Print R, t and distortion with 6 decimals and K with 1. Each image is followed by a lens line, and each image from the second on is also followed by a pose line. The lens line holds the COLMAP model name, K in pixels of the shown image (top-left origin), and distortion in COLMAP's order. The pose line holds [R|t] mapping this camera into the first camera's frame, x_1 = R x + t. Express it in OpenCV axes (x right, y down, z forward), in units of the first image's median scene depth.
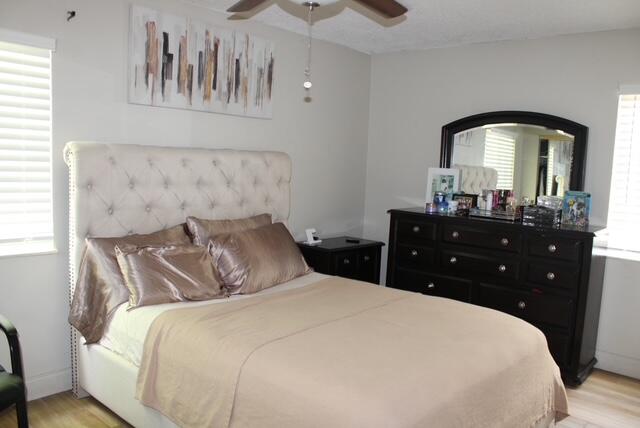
lens RADIAL K [[525.2, 0, 320.0], [0, 525.2, 214.0], [0, 0, 1]] dist [-0.098972, 0.138362]
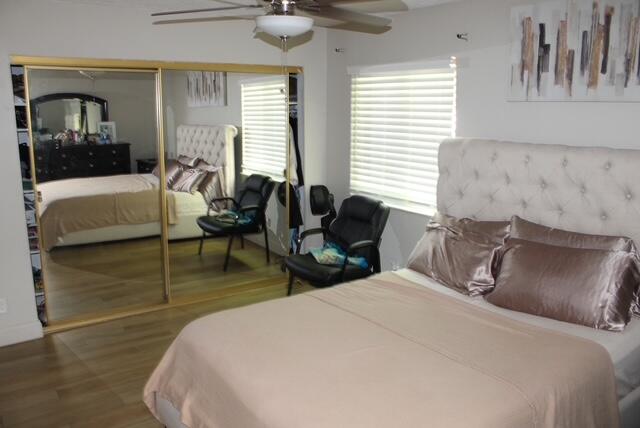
lens RADIAL K [[525.2, 0, 320.0], [0, 525.2, 214.0], [0, 0, 1]] dist [-0.098972, 0.138362]
pose [[-0.179707, 0.149676, -0.972267, 0.737367], [-0.121462, 0.977418, 0.172920, -0.117542], [0.976193, 0.149169, -0.157469, 0.779080]]
